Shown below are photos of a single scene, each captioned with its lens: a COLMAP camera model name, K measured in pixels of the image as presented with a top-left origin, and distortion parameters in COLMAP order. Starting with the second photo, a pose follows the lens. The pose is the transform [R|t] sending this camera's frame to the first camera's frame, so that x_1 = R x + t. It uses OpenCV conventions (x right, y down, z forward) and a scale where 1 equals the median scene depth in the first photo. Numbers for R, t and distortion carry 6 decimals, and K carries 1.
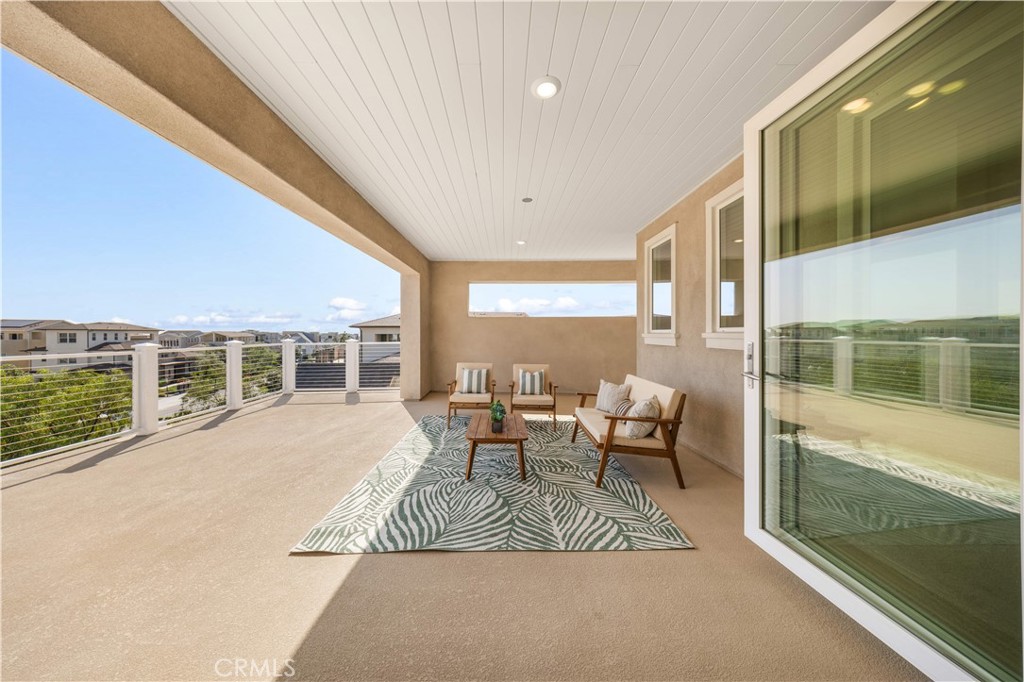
lens RADIAL K [[296.5, 0, 511.1], [0, 296.5, 338.6], [0, 0, 1]] dist [0.000221, -0.000015]
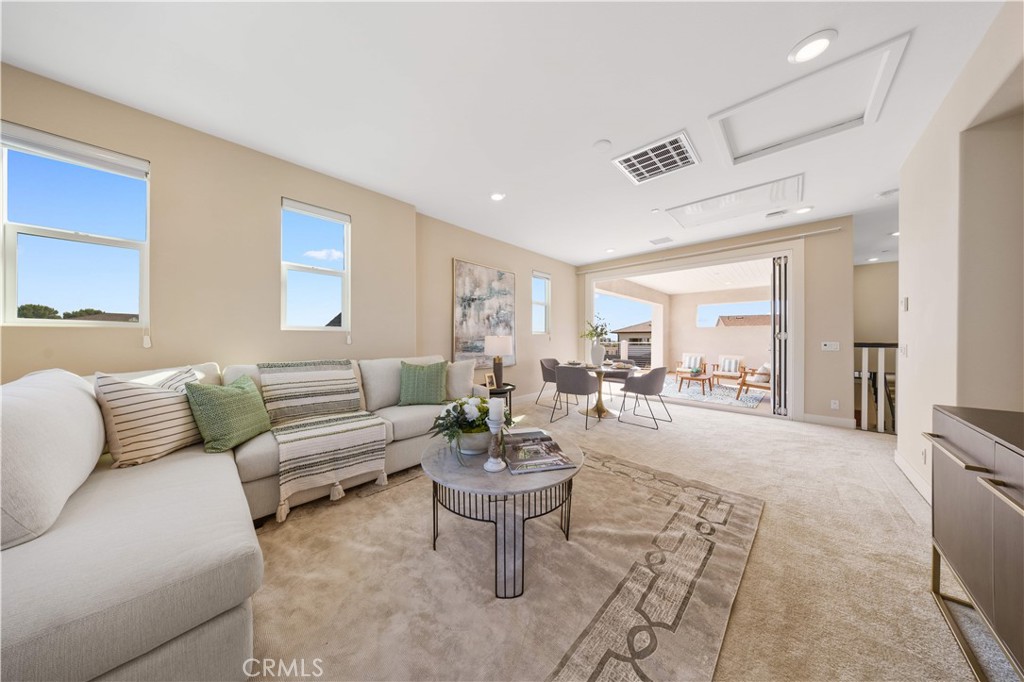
lens RADIAL K [[296.5, 0, 511.1], [0, 296.5, 338.6], [0, 0, 1]] dist [0.000221, -0.000015]
pose [[0.710671, 0.001651, -0.703523, 0.390280], [-0.009957, 0.999921, -0.007712, 0.013841], [0.703455, 0.012485, 0.710631, -1.190034]]
